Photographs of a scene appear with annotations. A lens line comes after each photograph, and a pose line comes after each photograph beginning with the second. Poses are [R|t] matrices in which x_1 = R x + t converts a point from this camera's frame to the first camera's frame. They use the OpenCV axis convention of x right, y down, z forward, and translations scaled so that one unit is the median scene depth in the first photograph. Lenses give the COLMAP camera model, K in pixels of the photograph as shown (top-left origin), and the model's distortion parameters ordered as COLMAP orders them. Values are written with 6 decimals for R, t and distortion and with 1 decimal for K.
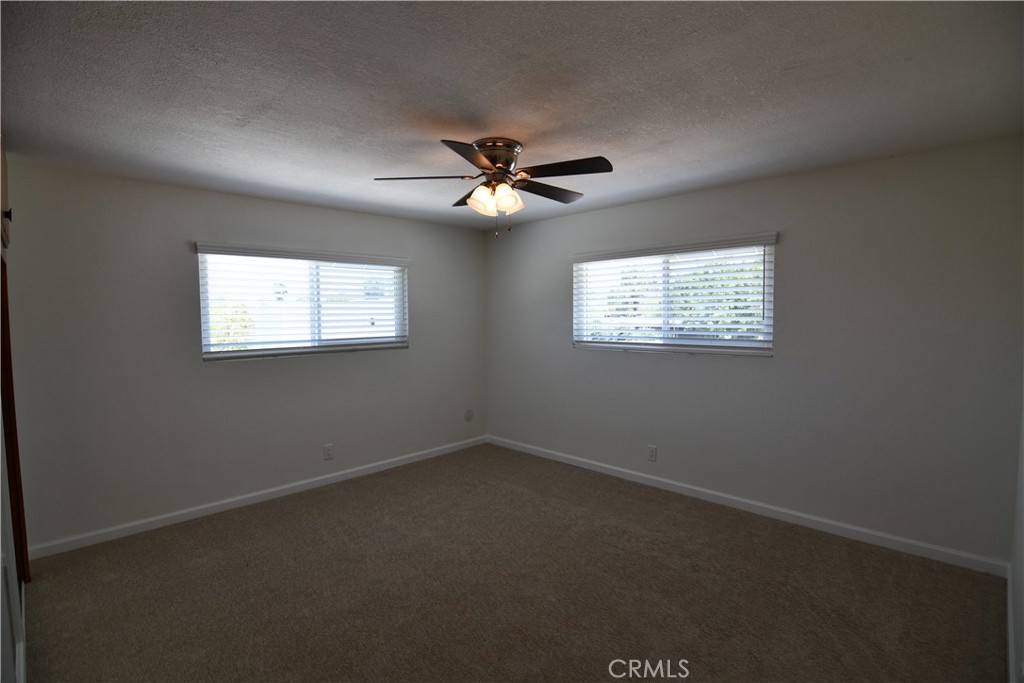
lens RADIAL K [[484.0, 0, 564.0], [0, 484.0, 341.4], [0, 0, 1]] dist [-0.001309, -0.000442]
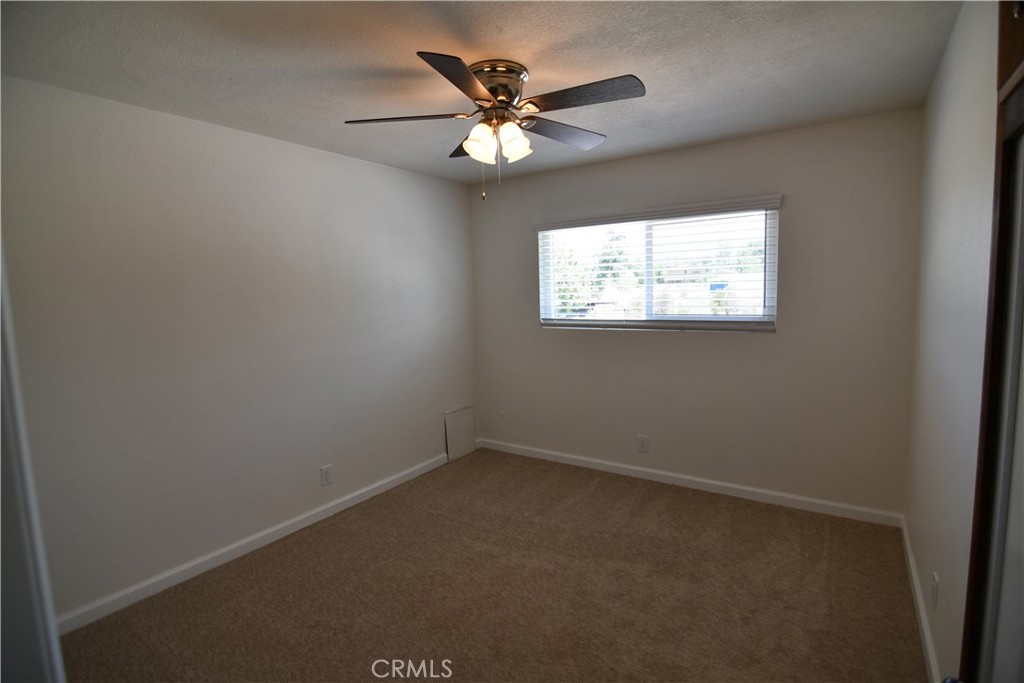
lens RADIAL K [[490.3, 0, 509.4], [0, 490.3, 361.0], [0, 0, 1]] dist [-0.027219, -0.000407]
pose [[0.990642, -0.035733, 0.131723, -0.235511], [0.023913, 0.995632, 0.090246, -0.013908], [-0.134373, -0.086252, 0.987170, 0.192687]]
